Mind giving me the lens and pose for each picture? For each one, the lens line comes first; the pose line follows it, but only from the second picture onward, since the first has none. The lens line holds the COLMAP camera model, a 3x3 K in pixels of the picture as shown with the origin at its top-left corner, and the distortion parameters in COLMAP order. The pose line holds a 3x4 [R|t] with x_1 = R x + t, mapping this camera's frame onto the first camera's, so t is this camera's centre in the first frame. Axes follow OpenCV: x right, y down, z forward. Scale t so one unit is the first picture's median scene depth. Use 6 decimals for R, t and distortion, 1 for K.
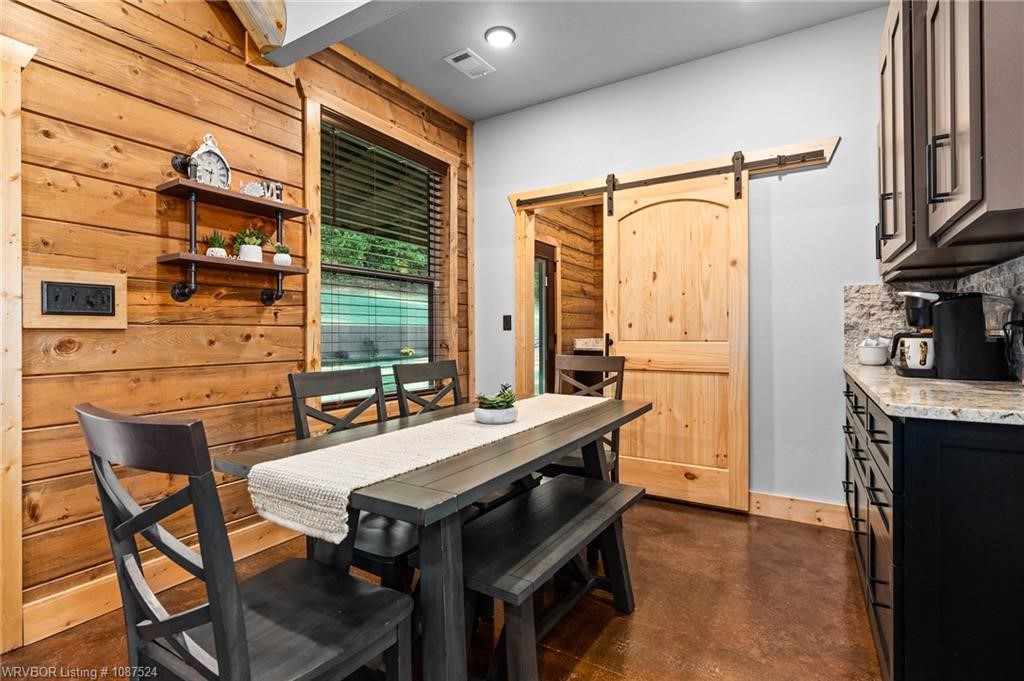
lens RADIAL K [[494.1, 0, 508.4], [0, 494.1, 330.6], [0, 0, 1]] dist [-0.003757, -0.000817]
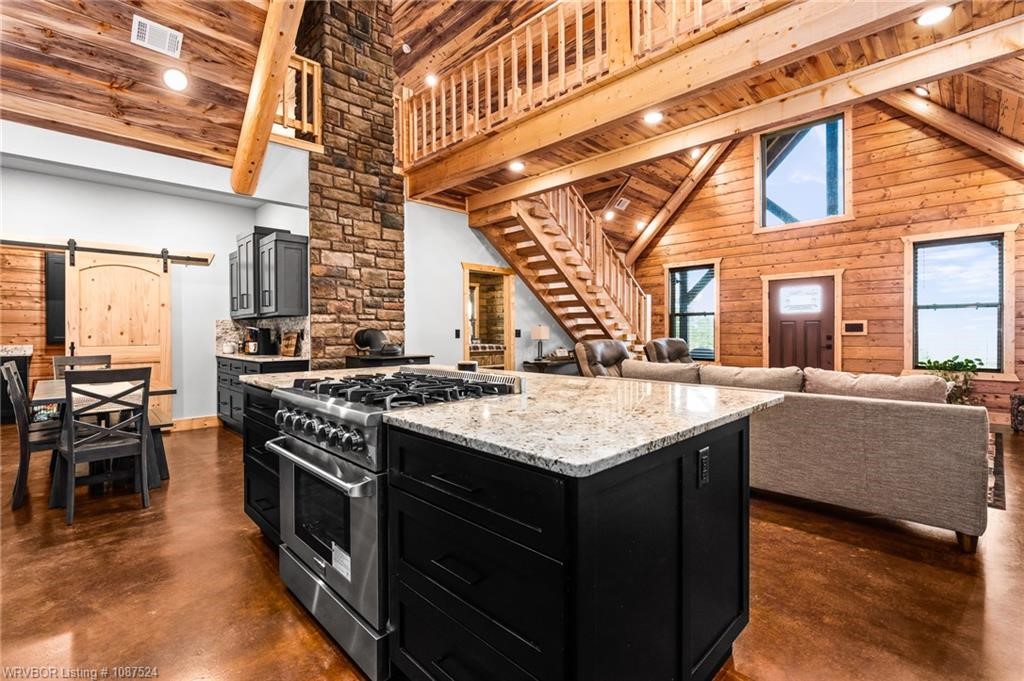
lens RADIAL K [[465.7, 0, 512.6], [0, 465.7, 333.3], [0, 0, 1]] dist [-0.002330, 0.000813]
pose [[0.256483, 0.000237, 0.966549, -0.954996], [-0.004155, 0.999991, 0.000858, -0.031718], [-0.966540, -0.004236, 0.256482, -0.801687]]
